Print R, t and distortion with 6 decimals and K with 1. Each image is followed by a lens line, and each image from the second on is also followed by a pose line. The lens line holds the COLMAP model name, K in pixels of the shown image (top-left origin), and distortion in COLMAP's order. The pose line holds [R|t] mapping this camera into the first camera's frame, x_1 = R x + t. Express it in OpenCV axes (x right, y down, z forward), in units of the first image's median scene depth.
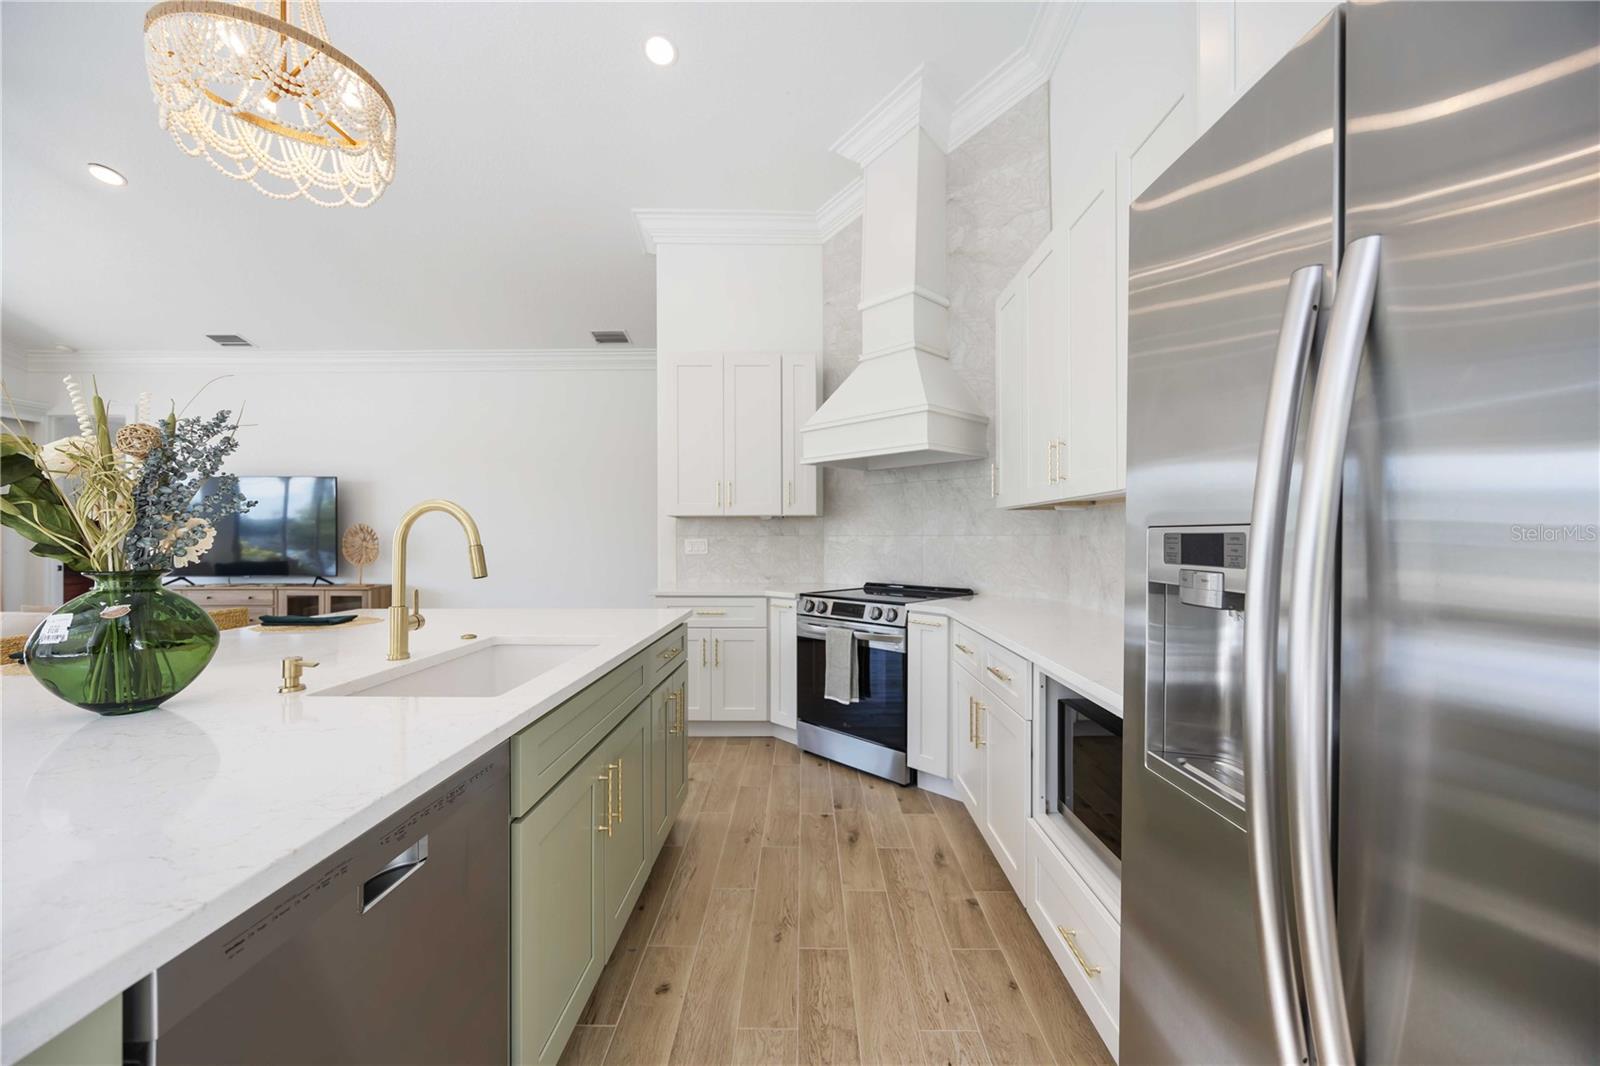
lens RADIAL K [[619.5, 0, 791.6], [0, 619.5, 535.0], [0, 0, 1]] dist [-0.002486, -0.000623]
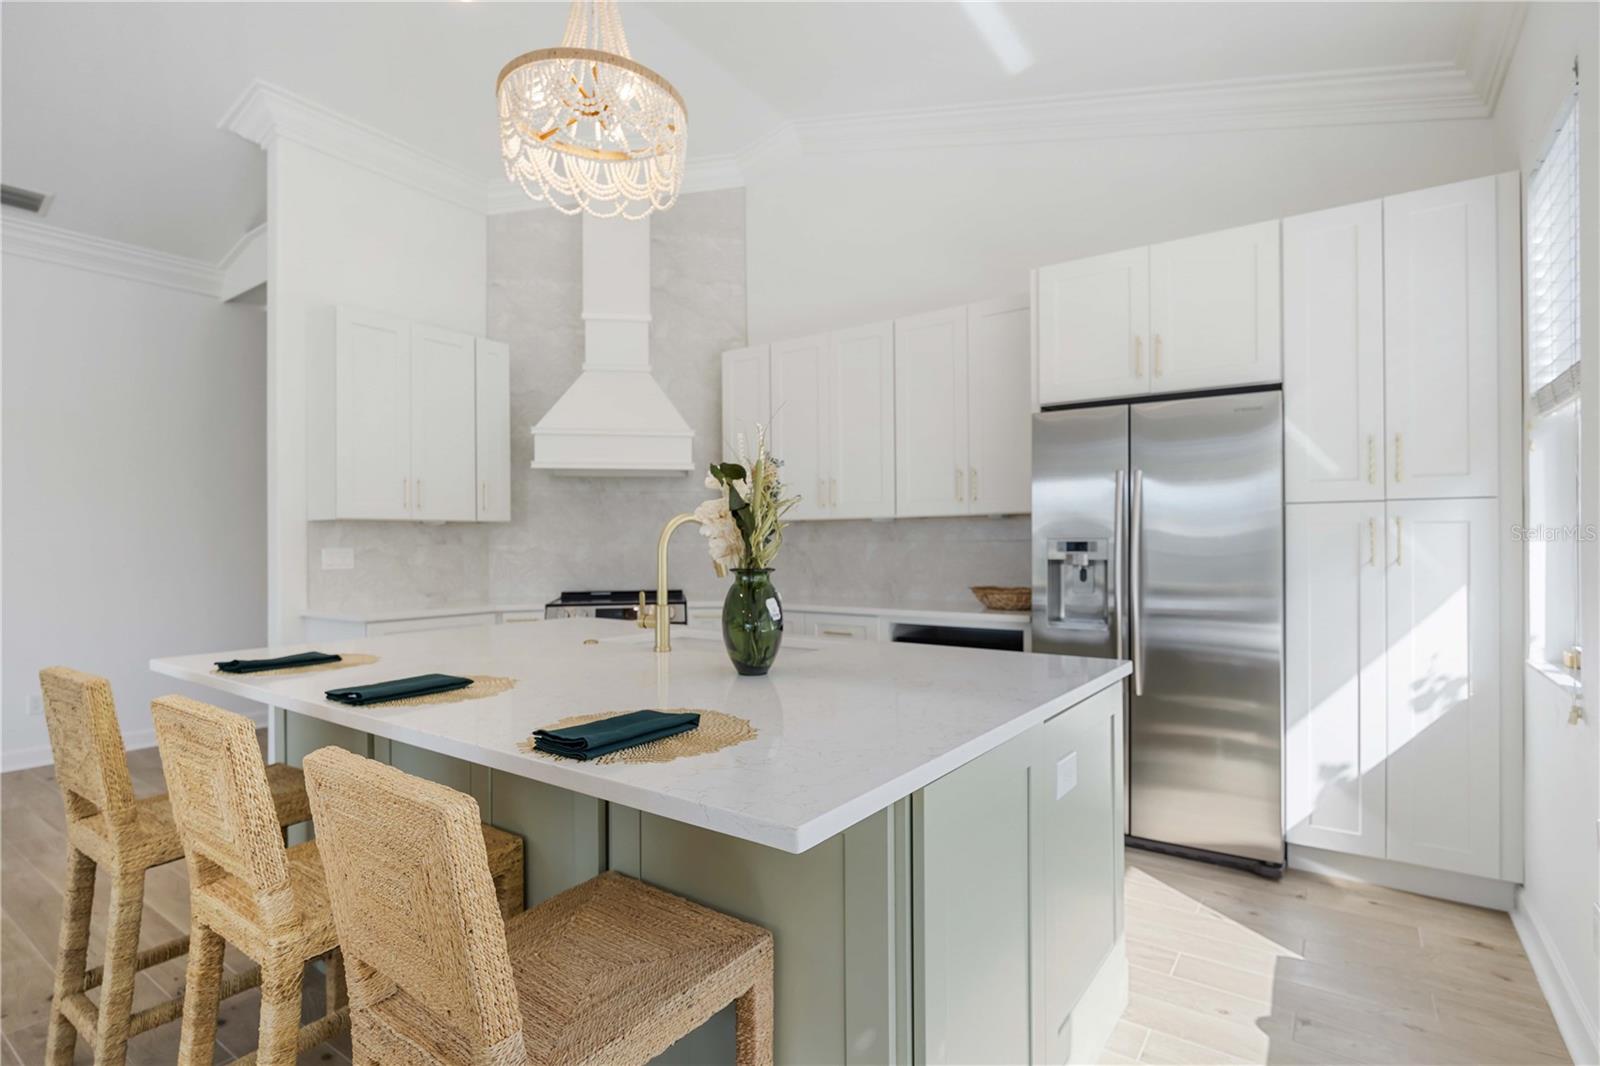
lens RADIAL K [[793.2, 0, 803.5], [0, 793.2, 540.3], [0, 0, 1]] dist [-0.007323, -0.001329]
pose [[0.554783, 0.000450, 0.831995, -0.669245], [0.002415, 0.999995, -0.002152, -0.000565], [-0.831992, 0.003203, 0.554779, -0.006237]]
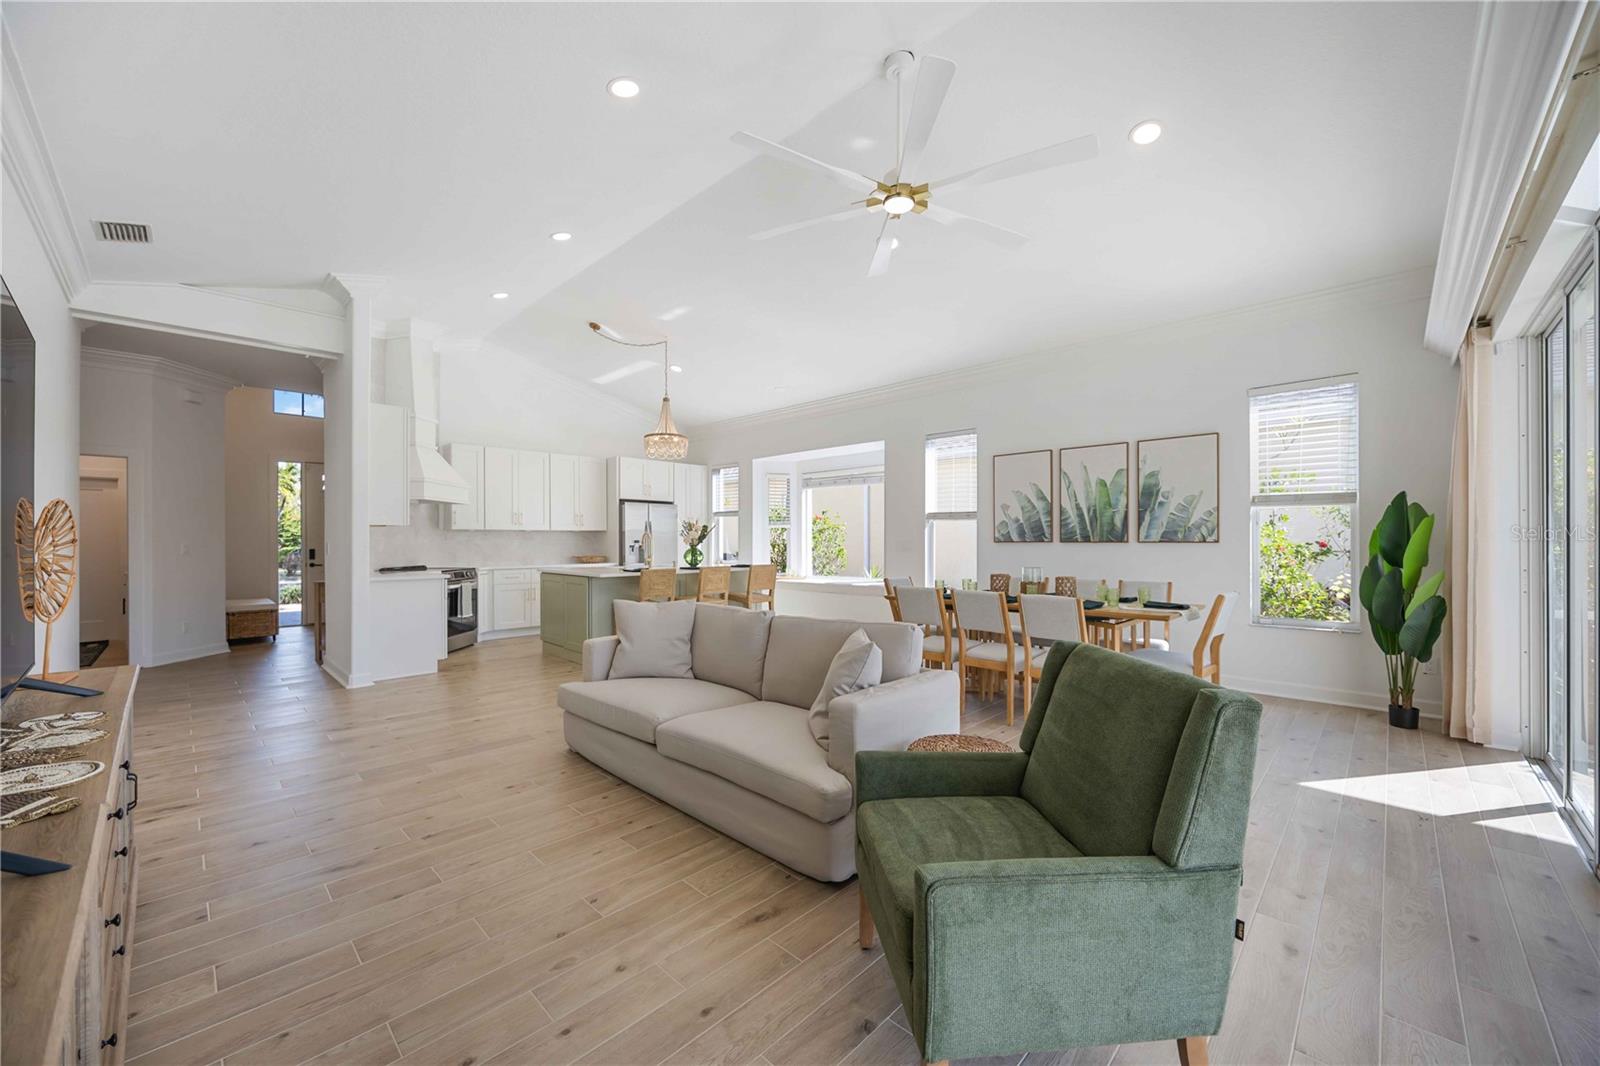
lens RADIAL K [[619.5, 0, 816.5], [0, 619.5, 539.7], [0, 0, 1]] dist [-0.002486, -0.000623]
pose [[-0.742877, 0.002463, 0.669424, -1.763203], [-0.001702, 0.999983, -0.005568, 0.007872], [-0.669426, -0.005276, -0.742860, 1.360056]]
